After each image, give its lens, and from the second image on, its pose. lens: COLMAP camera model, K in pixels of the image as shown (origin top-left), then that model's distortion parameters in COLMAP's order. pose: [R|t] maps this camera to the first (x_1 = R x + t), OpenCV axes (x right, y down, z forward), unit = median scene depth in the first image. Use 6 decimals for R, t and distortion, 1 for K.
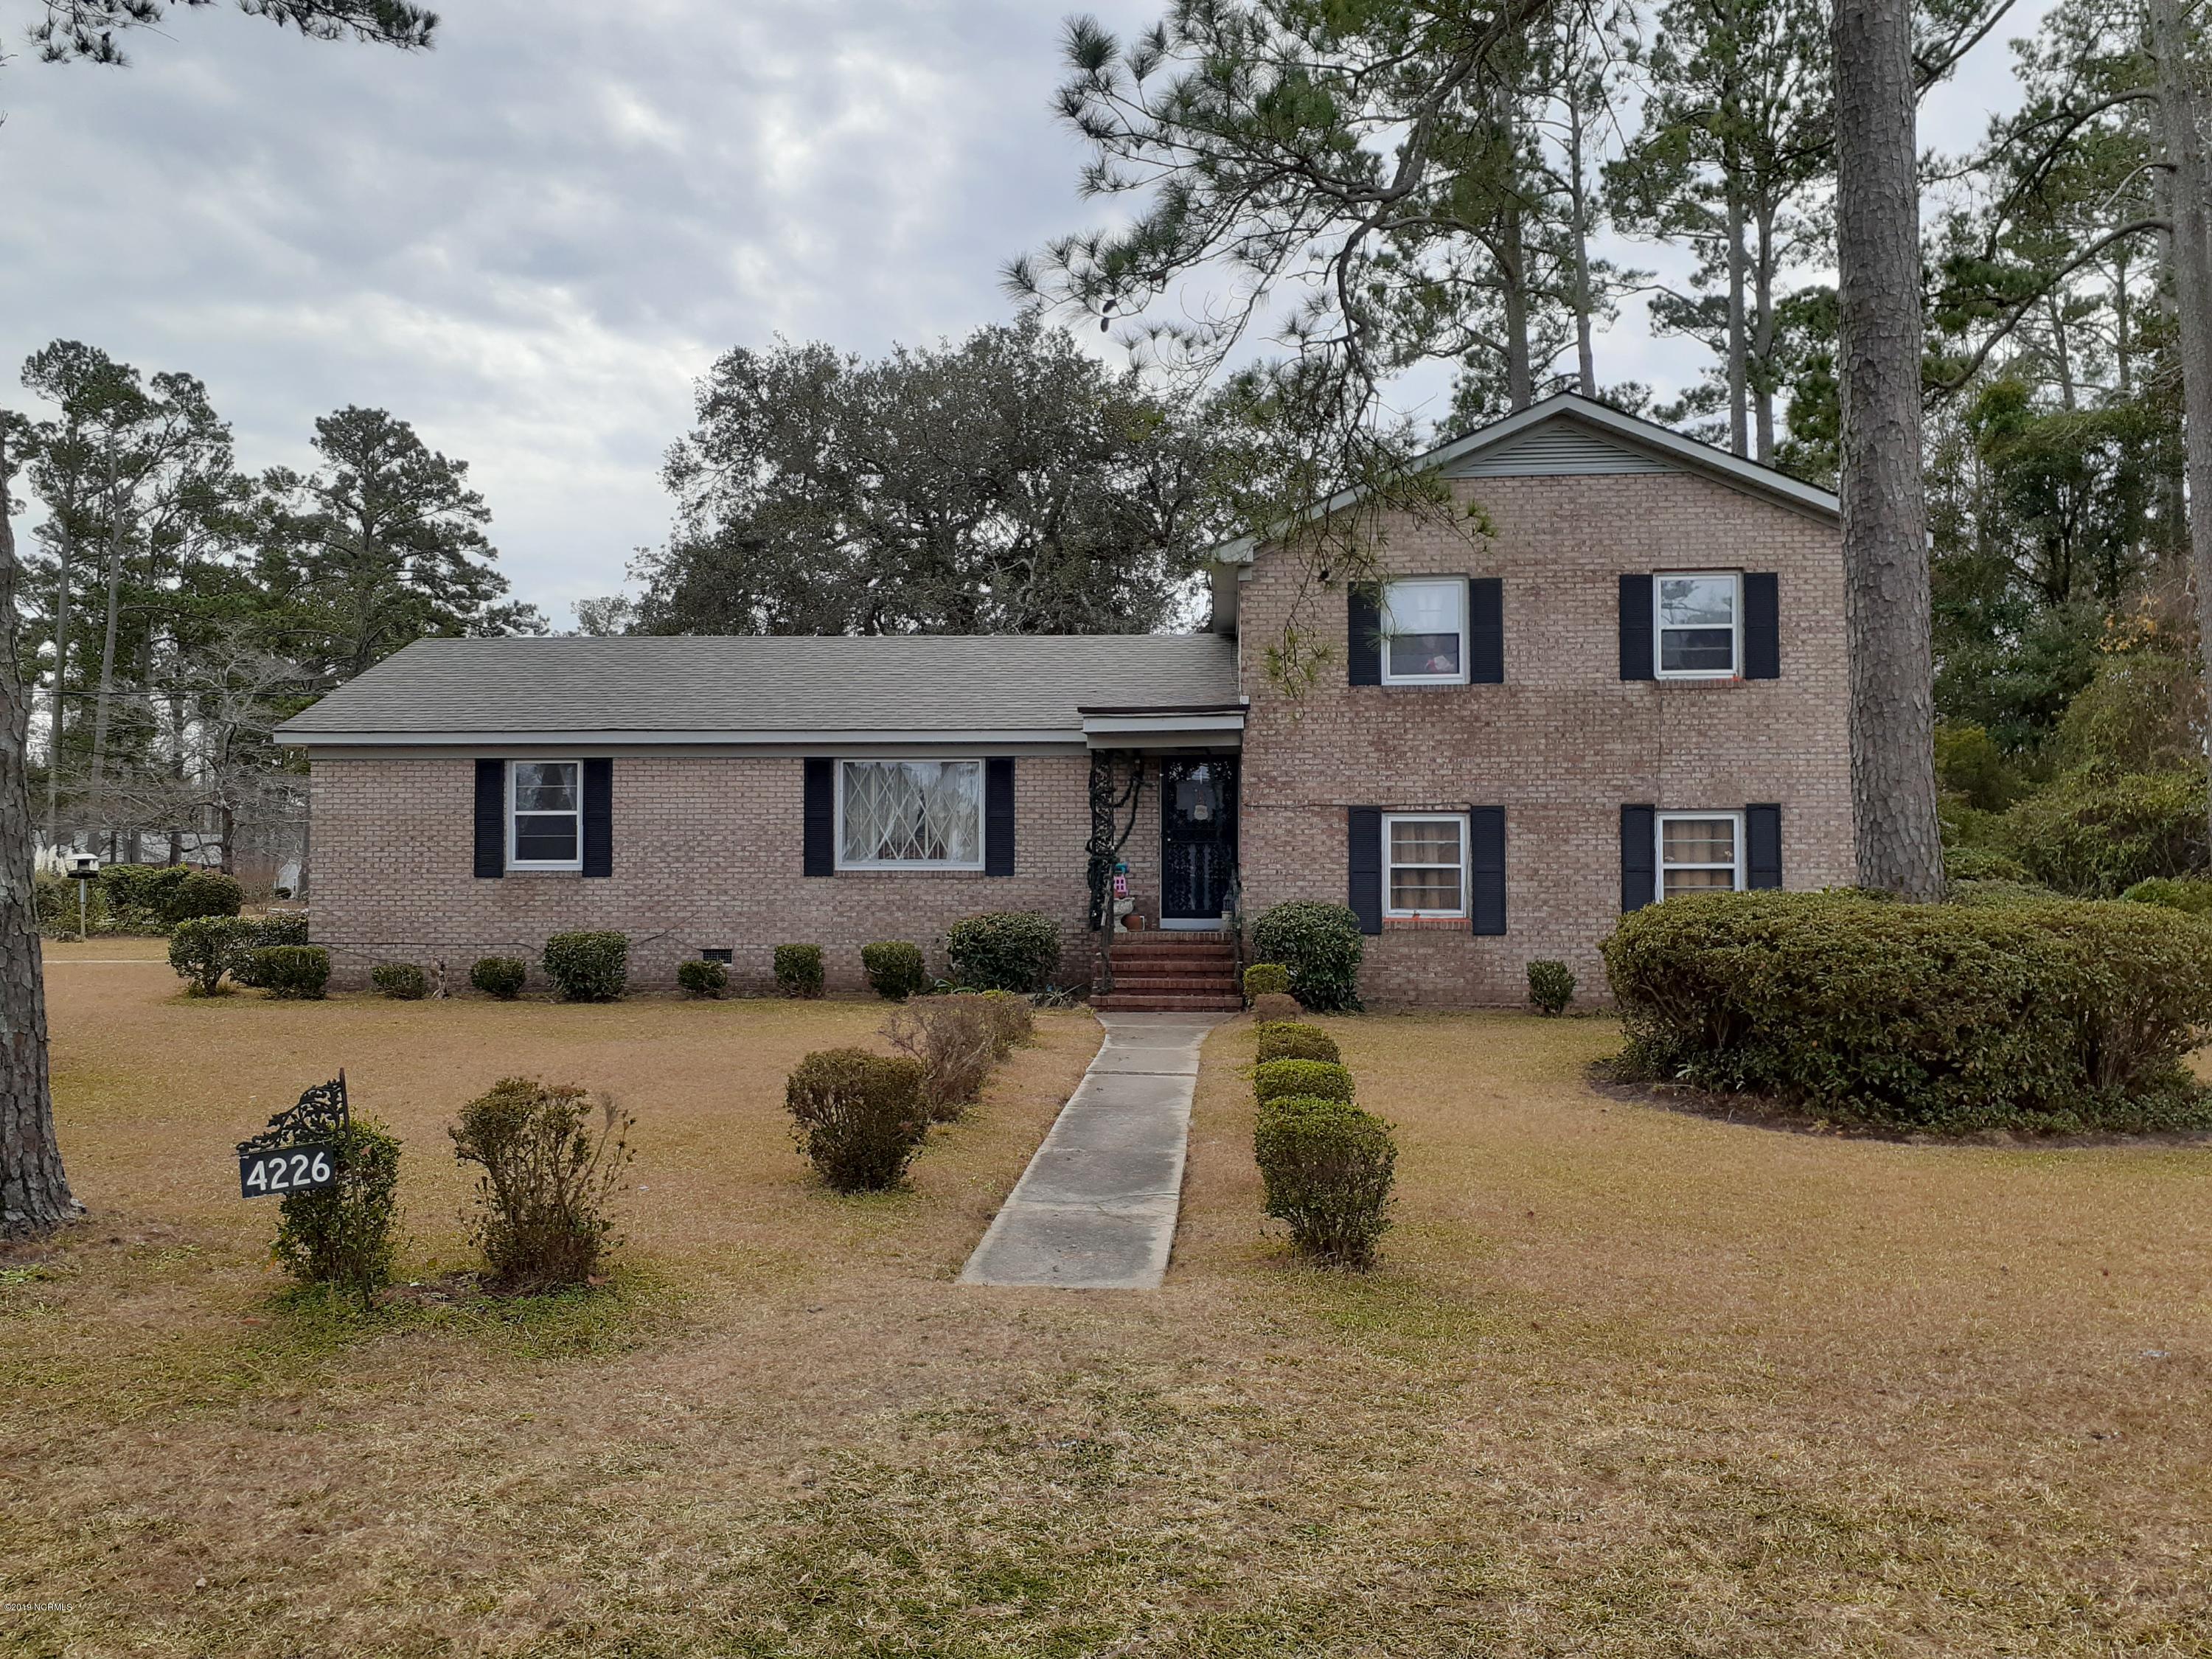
lens RADIAL K [[1898.6, 0, 1106.0], [0, 1898.6, 829.5], [0, 0, 1]] dist [0.000862, 0.000563]
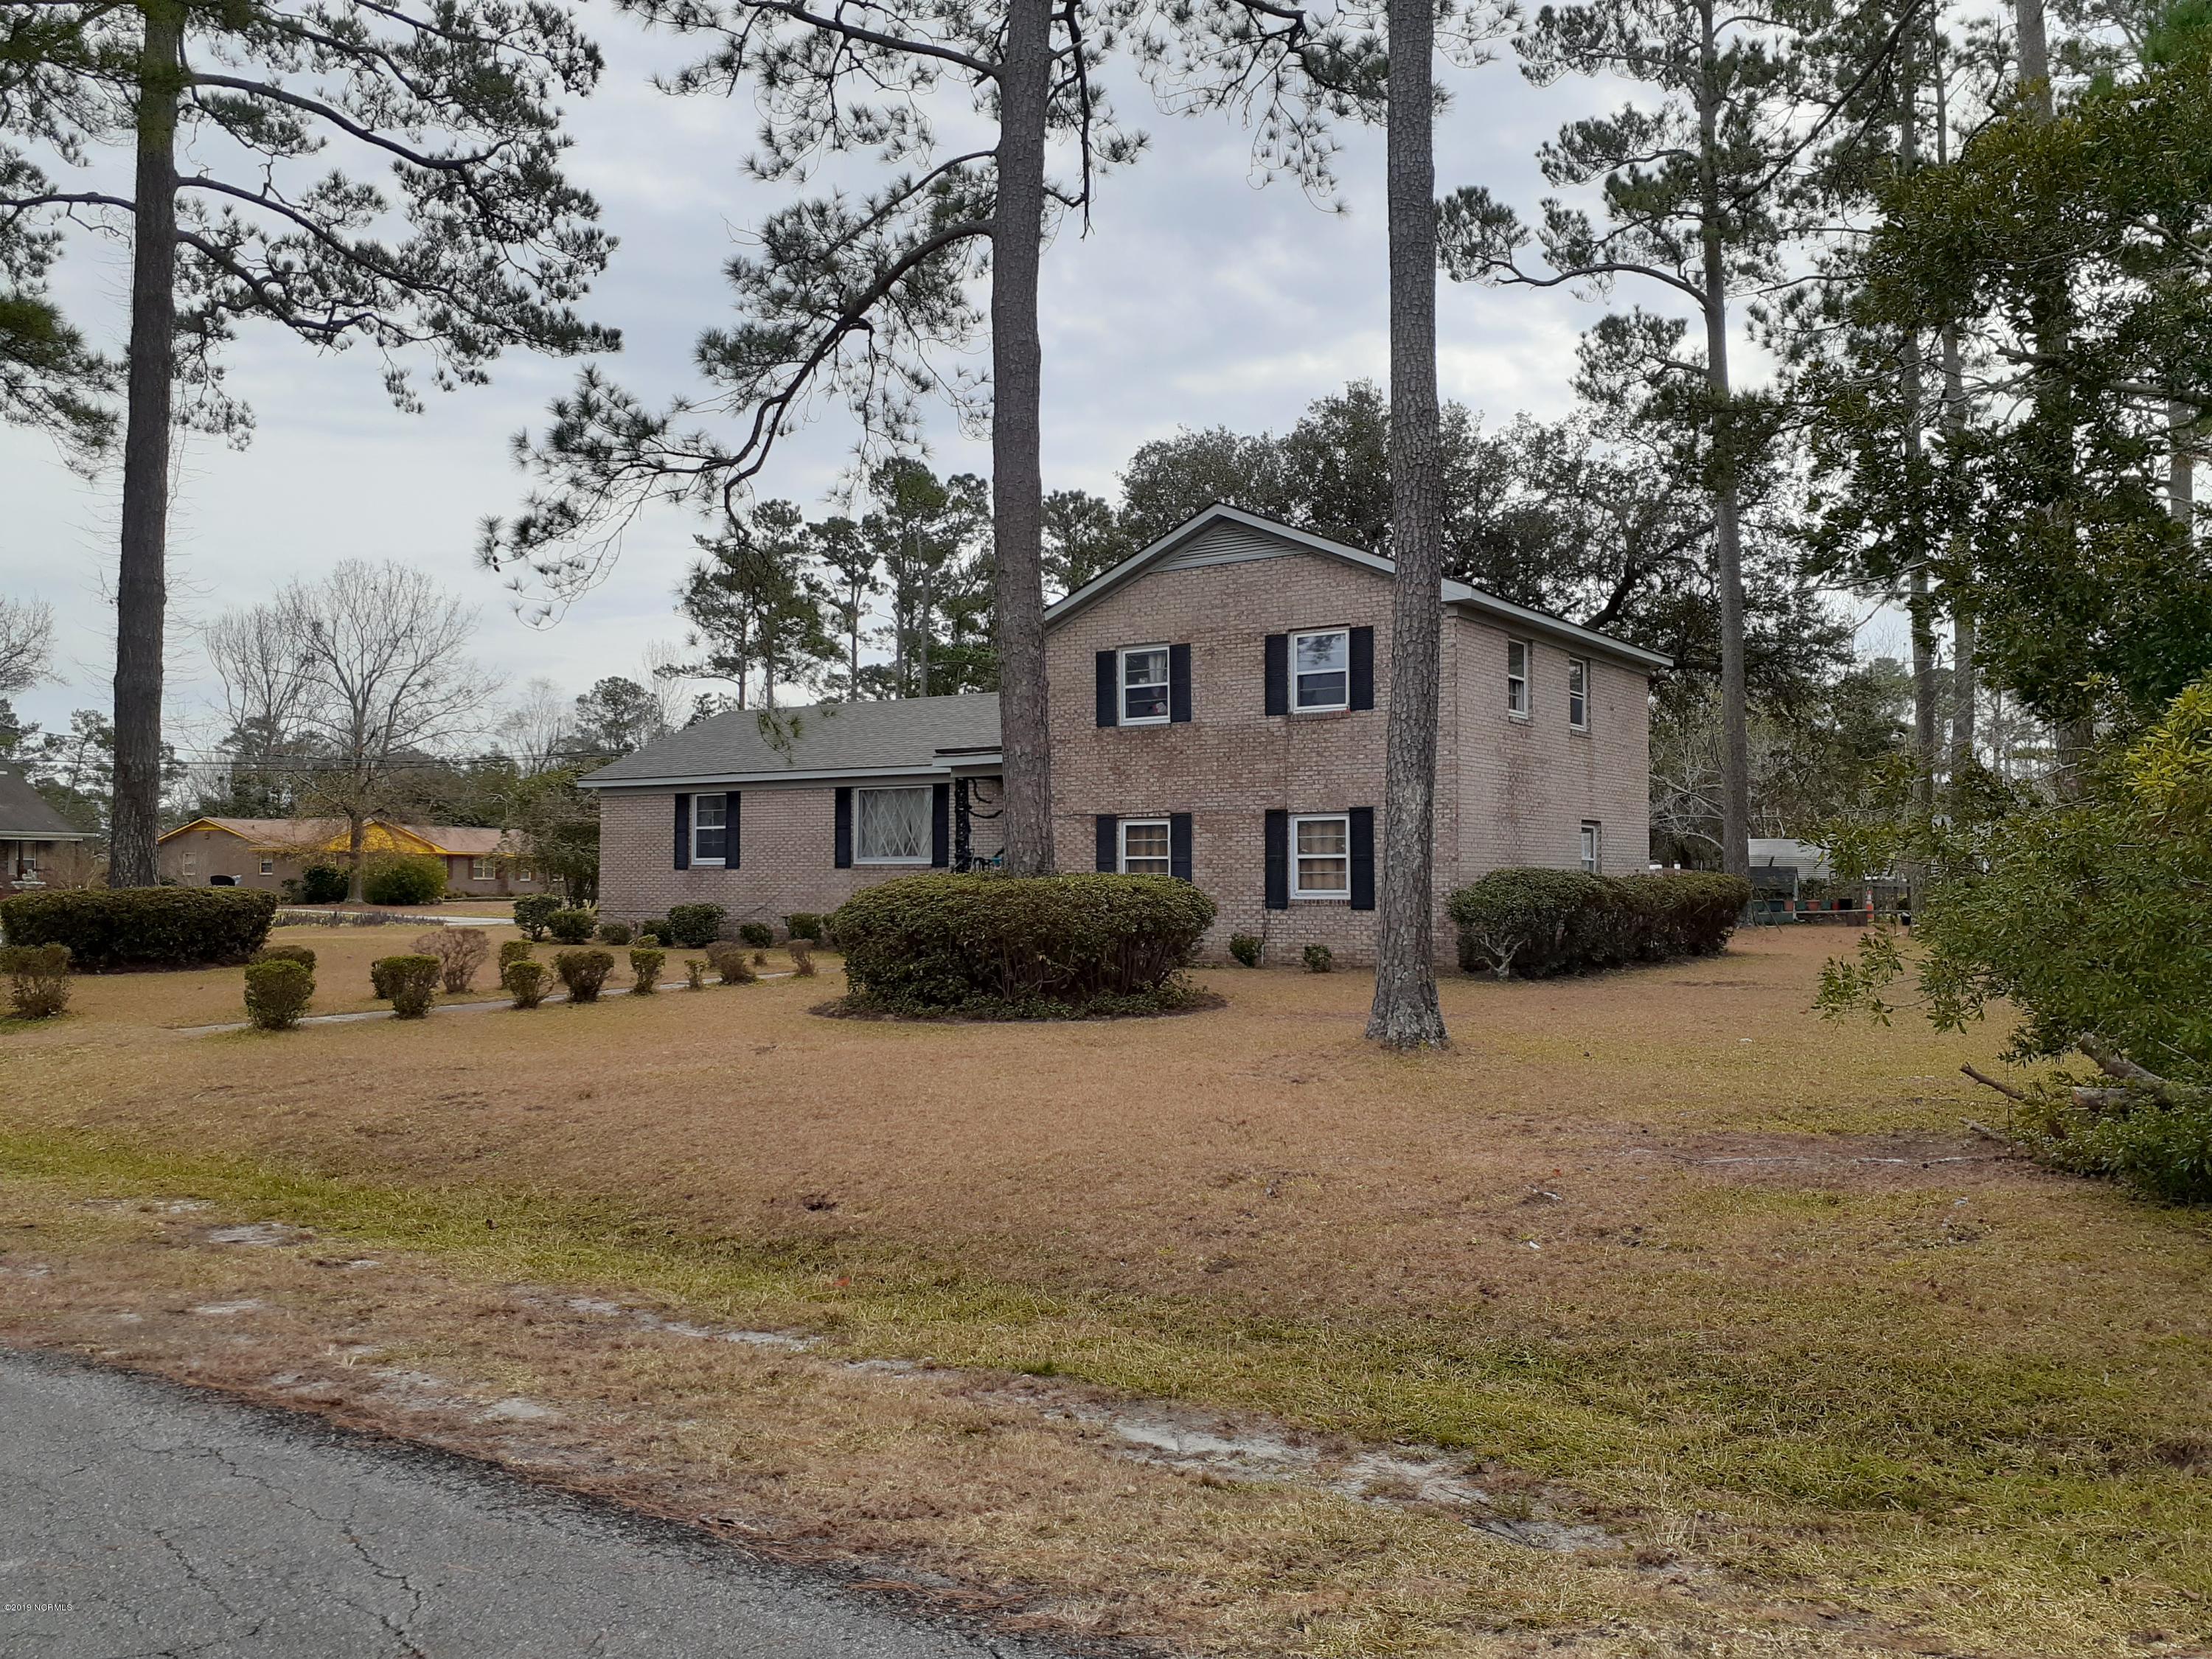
lens RADIAL K [[1809.4, 0, 1105.4], [0, 1809.4, 787.9], [0, 0, 1]] dist [0.185475, -0.373327]
pose [[0.881122, -0.025713, -0.472190, 0.759994], [0.017733, 0.999615, -0.021343, -0.003601], [0.472557, 0.010432, 0.881238, -0.159063]]
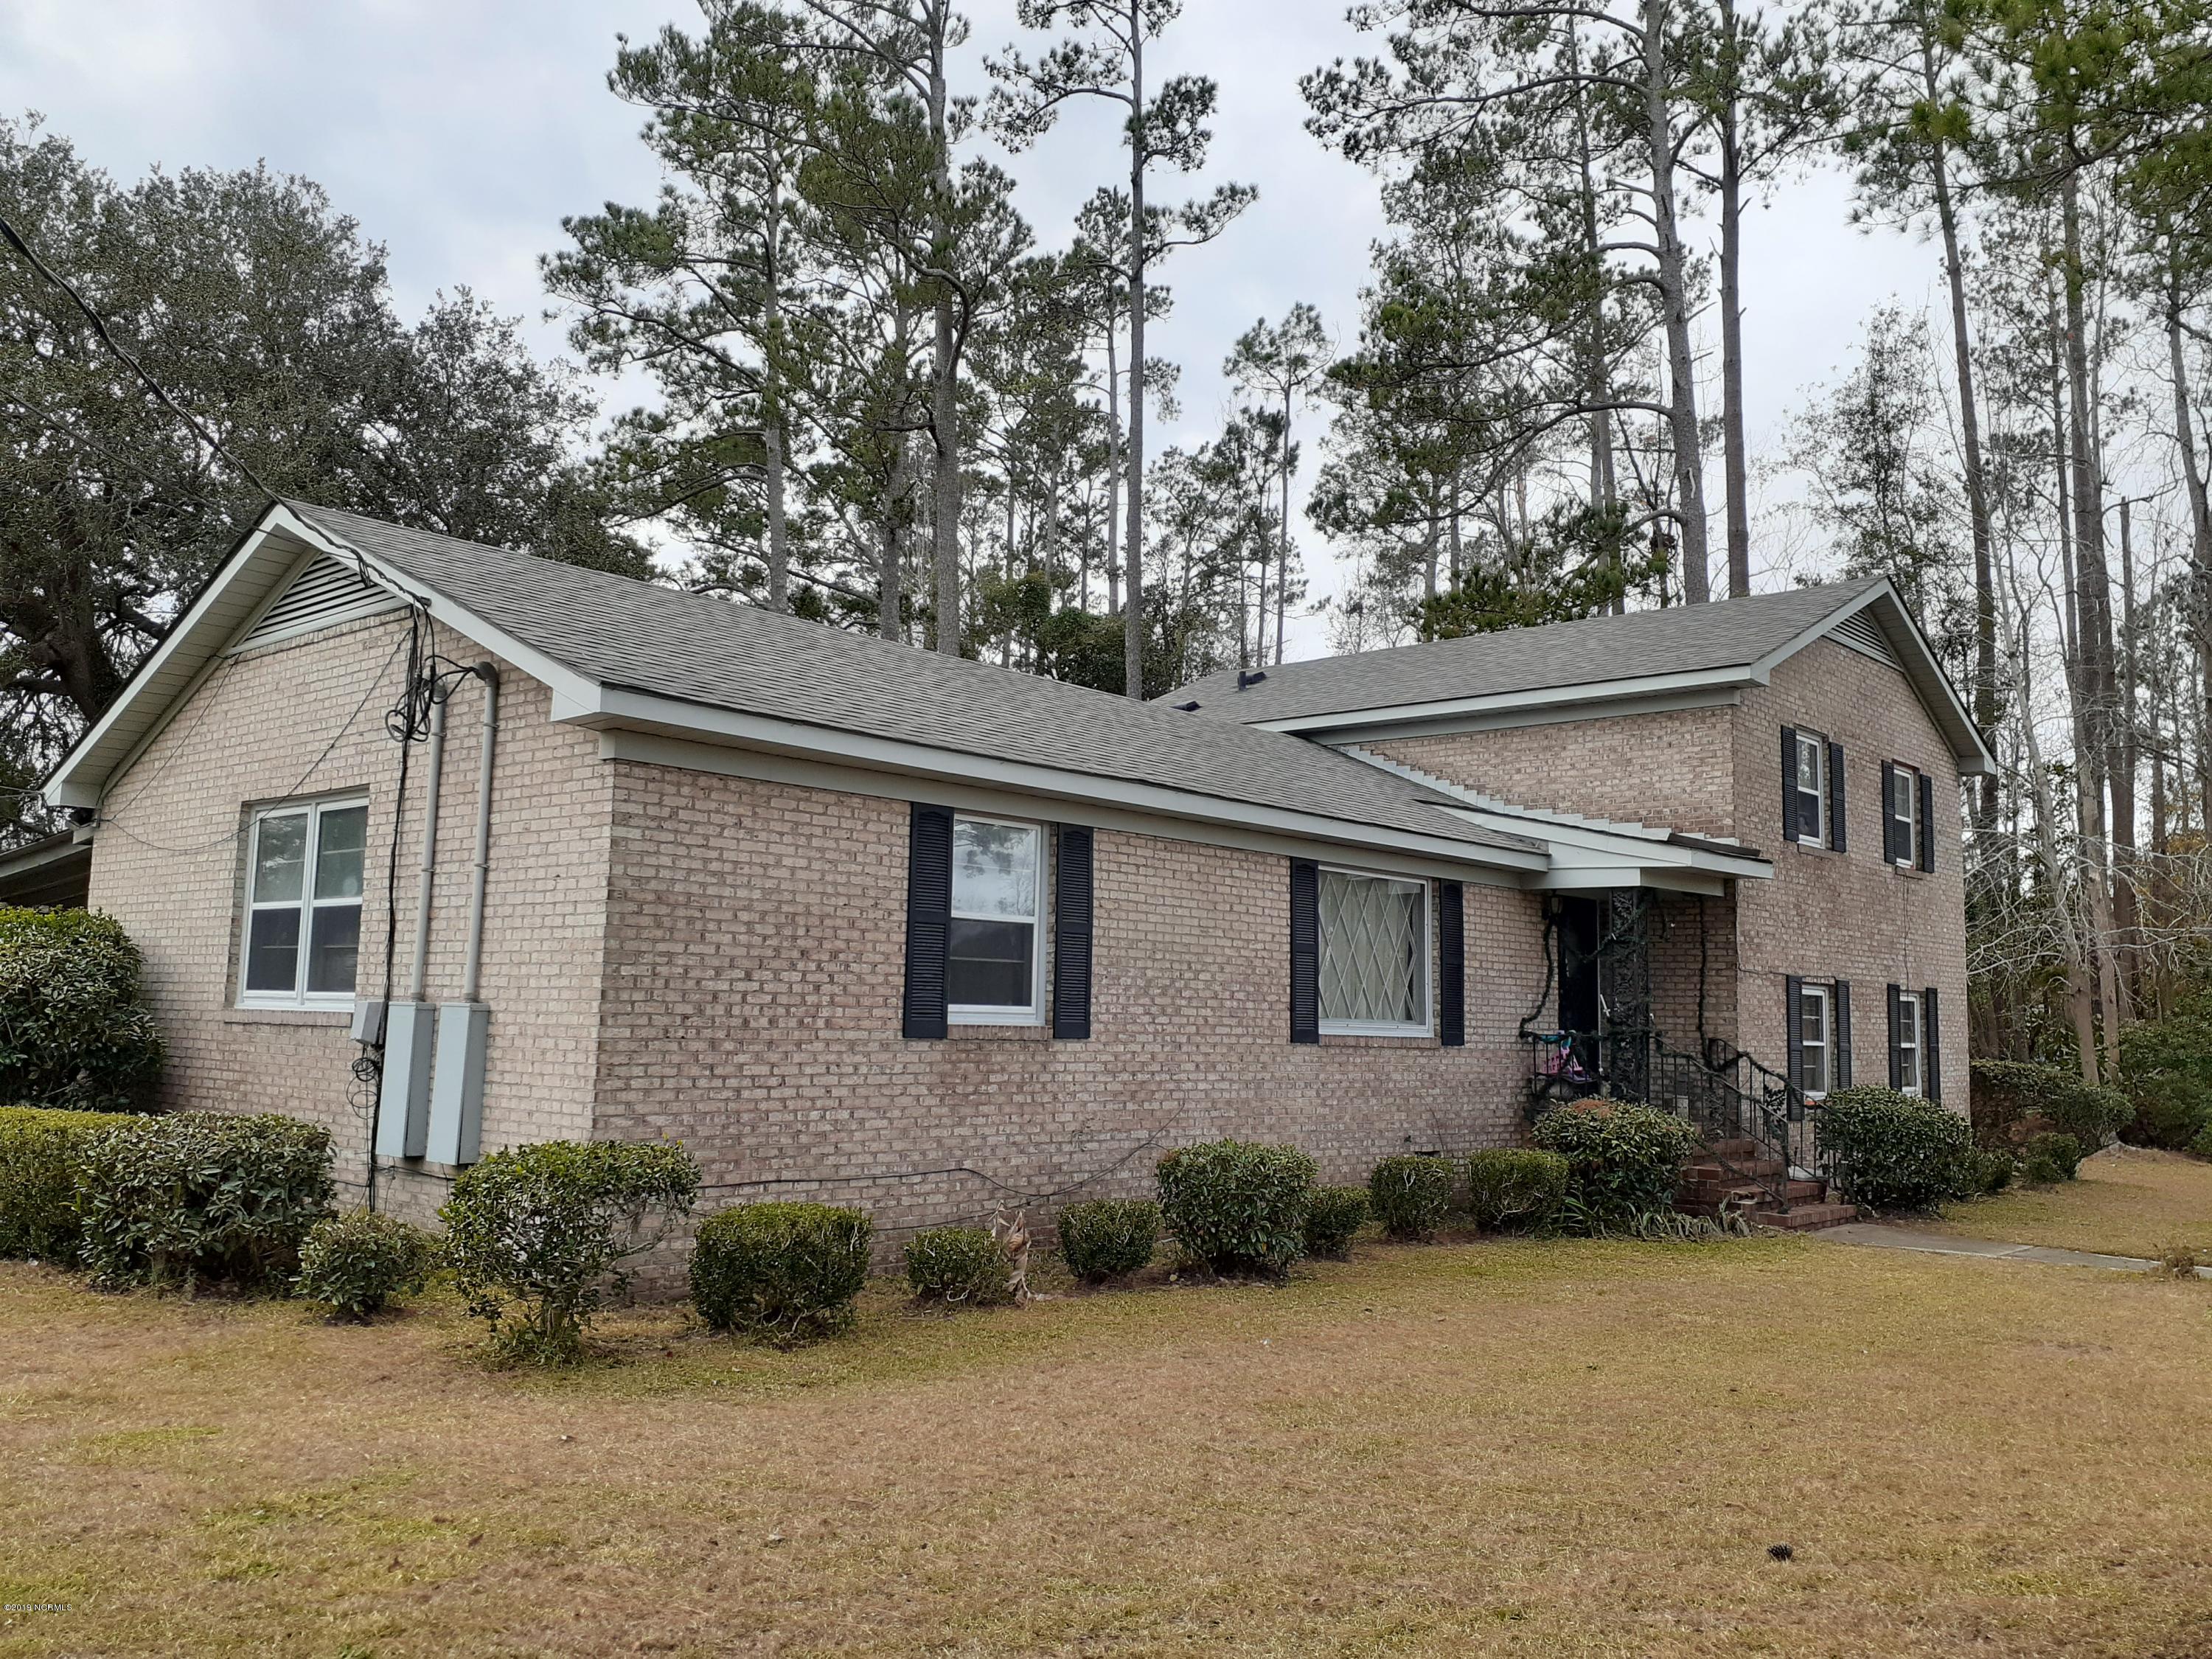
lens RADIAL K [[1809.4, 0, 1105.4], [0, 1809.4, 787.9], [0, 0, 1]] dist [0.185475, -0.373327]
pose [[0.602259, 0.117590, 0.789593, -0.762110], [-0.036972, 0.992139, -0.119554, 0.016844], [-0.797444, 0.042810, 0.601872, 0.741255]]
